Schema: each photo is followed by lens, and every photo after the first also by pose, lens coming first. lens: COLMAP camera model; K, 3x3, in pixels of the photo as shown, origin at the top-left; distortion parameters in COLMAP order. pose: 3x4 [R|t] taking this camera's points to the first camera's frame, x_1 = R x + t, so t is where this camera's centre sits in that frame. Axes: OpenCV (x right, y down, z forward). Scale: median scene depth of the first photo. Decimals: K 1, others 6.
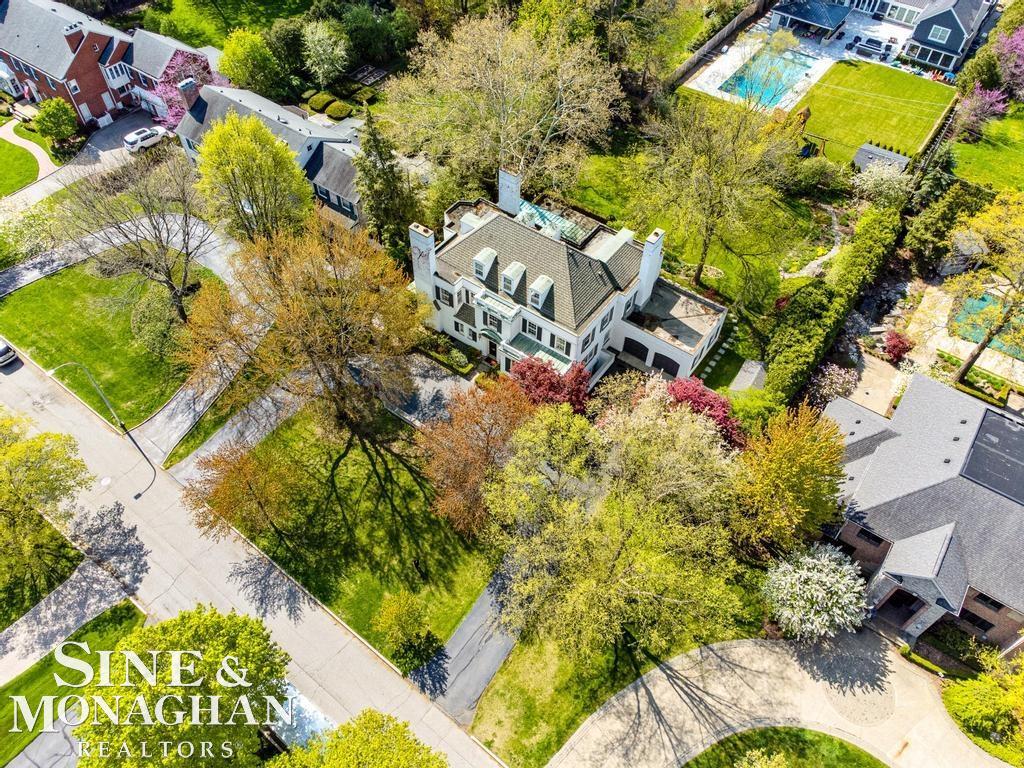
lens RADIAL K [[743.2, 0, 512.0], [0, 743.2, 384.0], [0, 0, 1]] dist [0.016040, 0.005935]
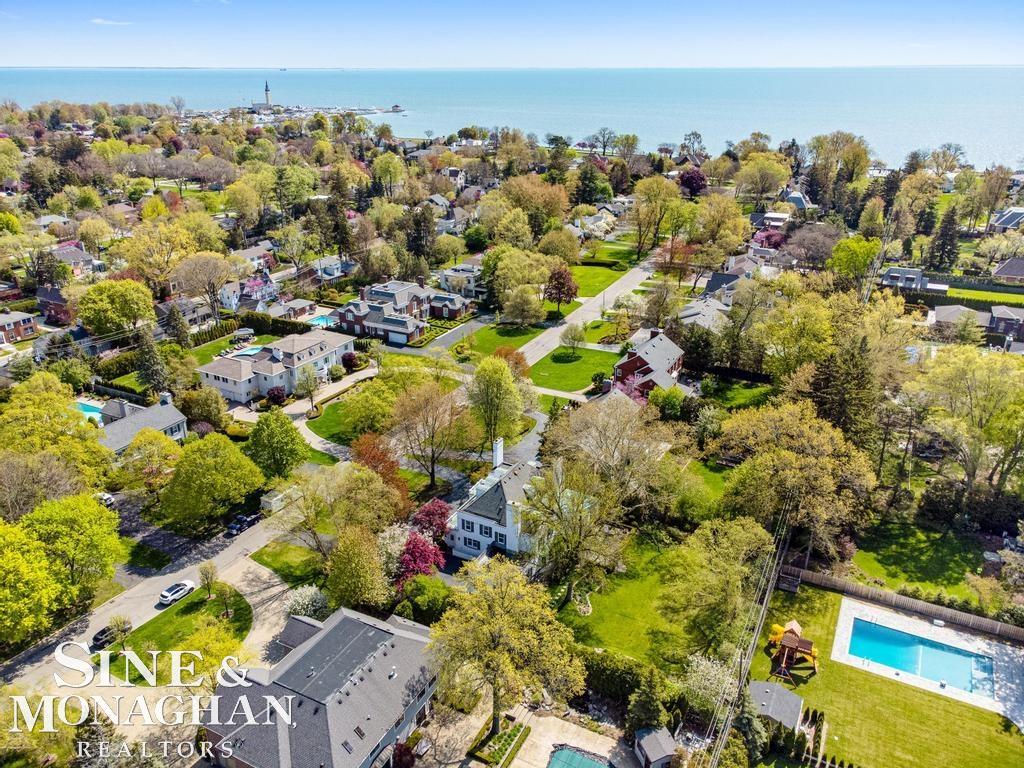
lens RADIAL K [[743.2, 0, 512.0], [0, 743.2, 384.0], [0, 0, 1]] dist [0.016040, 0.005935]
pose [[0.156374, 0.371502, -0.915169, 1.533067], [-0.775399, 0.620112, 0.119236, -0.533202], [0.611804, 0.690975, 0.385031, 0.162881]]
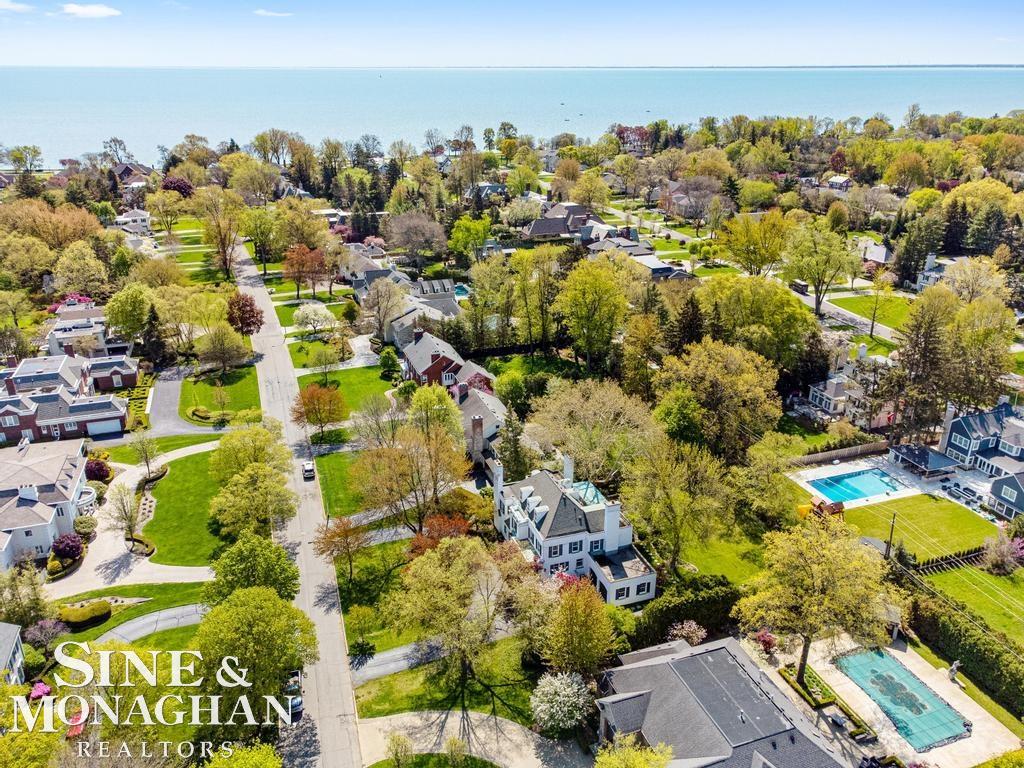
lens RADIAL K [[756.9, 0, 507.8], [0, 756.9, 387.3], [0, 0, 1]] dist [0.006127, 0.009307]
pose [[0.820627, 0.206467, -0.532863, 0.792790], [-0.440334, 0.822795, -0.359323, 0.274397], [0.364248, 0.529508, 0.766123, -0.465574]]
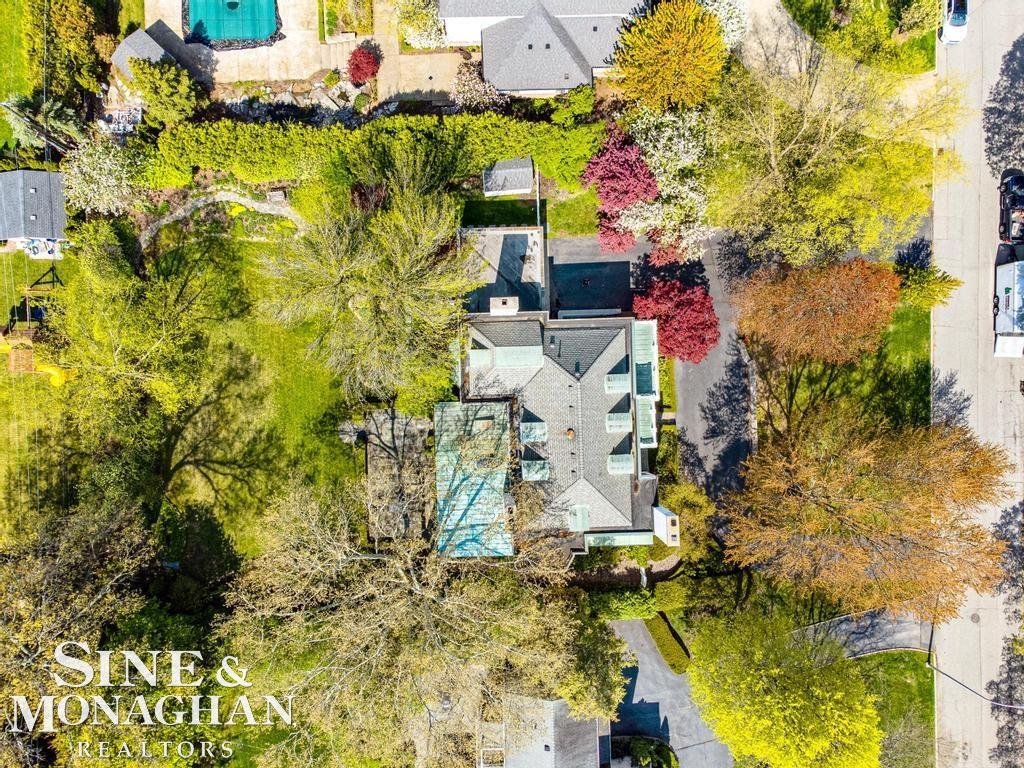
lens RADIAL K [[756.9, 0, 507.8], [0, 756.9, 387.3], [0, 0, 1]] dist [0.006127, 0.009307]
pose [[-0.610838, -0.791594, -0.016013, 0.123320], [0.597641, -0.474250, 0.646461, -0.742752], [-0.519329, 0.385313, 0.762779, 0.372364]]
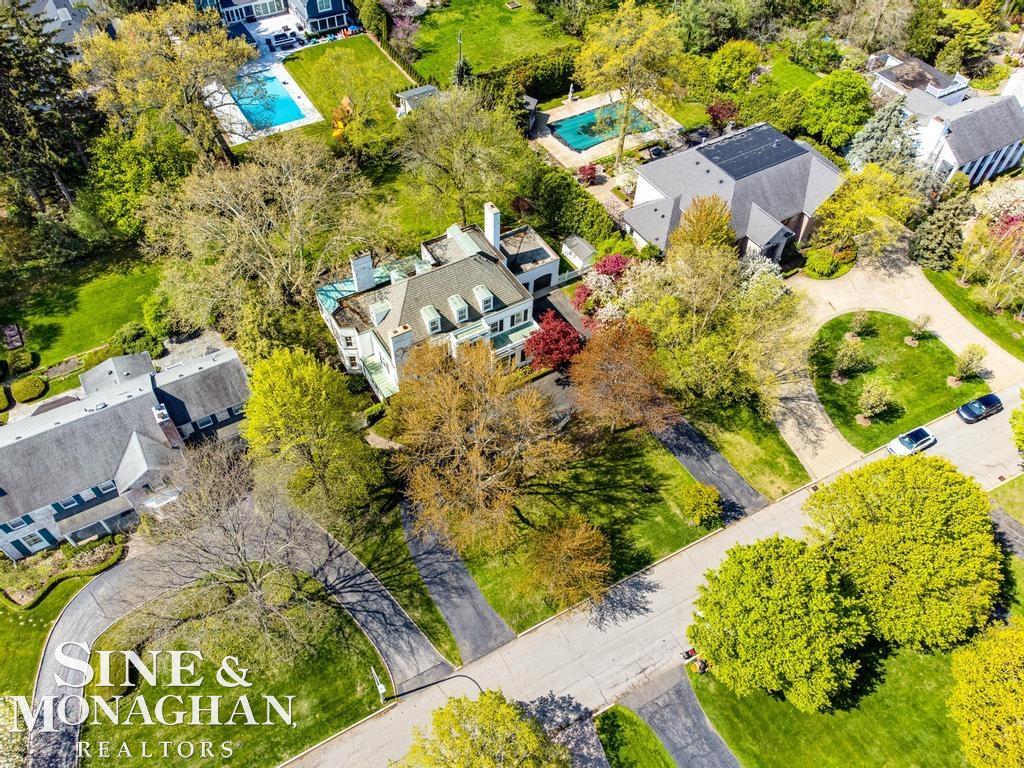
lens RADIAL K [[758.9, 0, 492.6], [0, 758.9, 380.9], [0, 0, 1]] dist [0.038565, -0.001555]
pose [[0.407388, -0.710994, 0.573169, -0.713155], [0.711029, 0.640797, 0.289510, -0.364101], [-0.573125, 0.289597, 0.766591, 0.093692]]
